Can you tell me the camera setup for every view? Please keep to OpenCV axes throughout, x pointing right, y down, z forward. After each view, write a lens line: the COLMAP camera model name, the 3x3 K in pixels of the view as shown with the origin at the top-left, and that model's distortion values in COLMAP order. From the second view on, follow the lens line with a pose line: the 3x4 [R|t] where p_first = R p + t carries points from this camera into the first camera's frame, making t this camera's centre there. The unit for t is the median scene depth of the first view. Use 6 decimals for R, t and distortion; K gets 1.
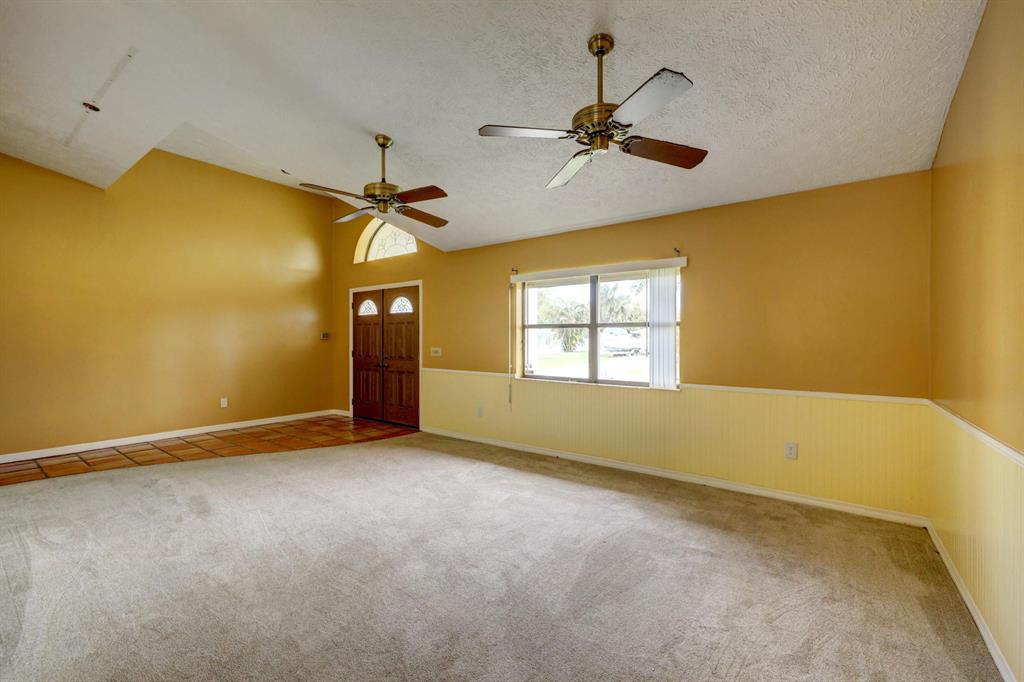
lens RADIAL K [[429.1, 0, 512.0], [0, 429.1, 341.0], [0, 0, 1]] dist [-0.001357, 0.000164]
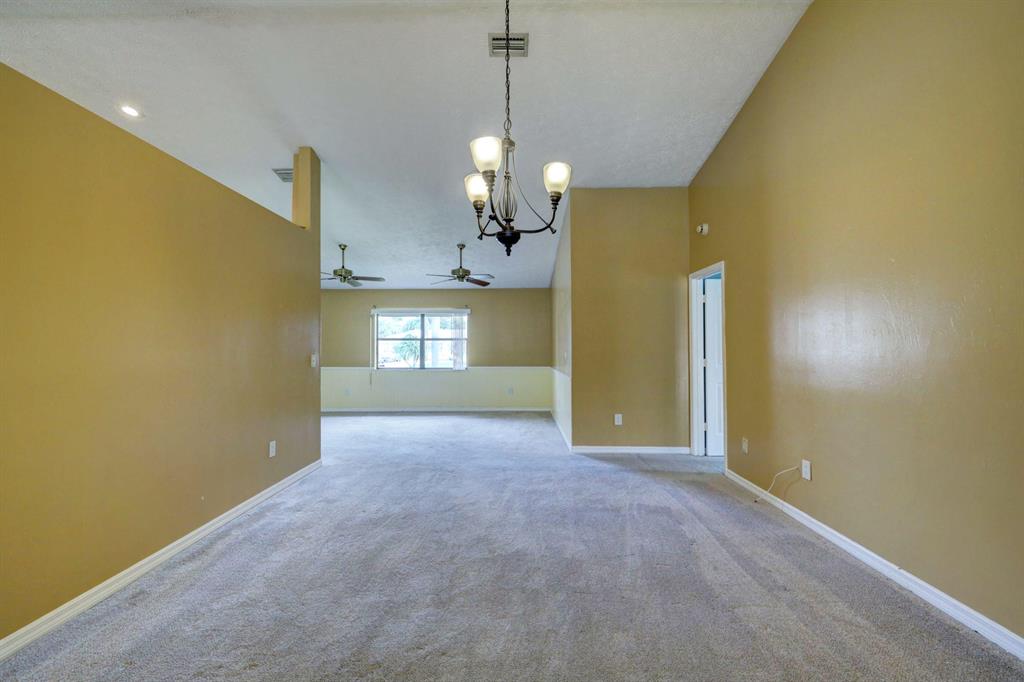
lens RADIAL K [[429.1, 0, 512.0], [0, 429.1, 341.0], [0, 0, 1]] dist [-0.001357, 0.000164]
pose [[0.811822, 0.005839, 0.583876, -0.602300], [0.006969, 0.999782, -0.019687, 0.011443], [-0.583863, 0.020051, 0.811604, -0.779893]]
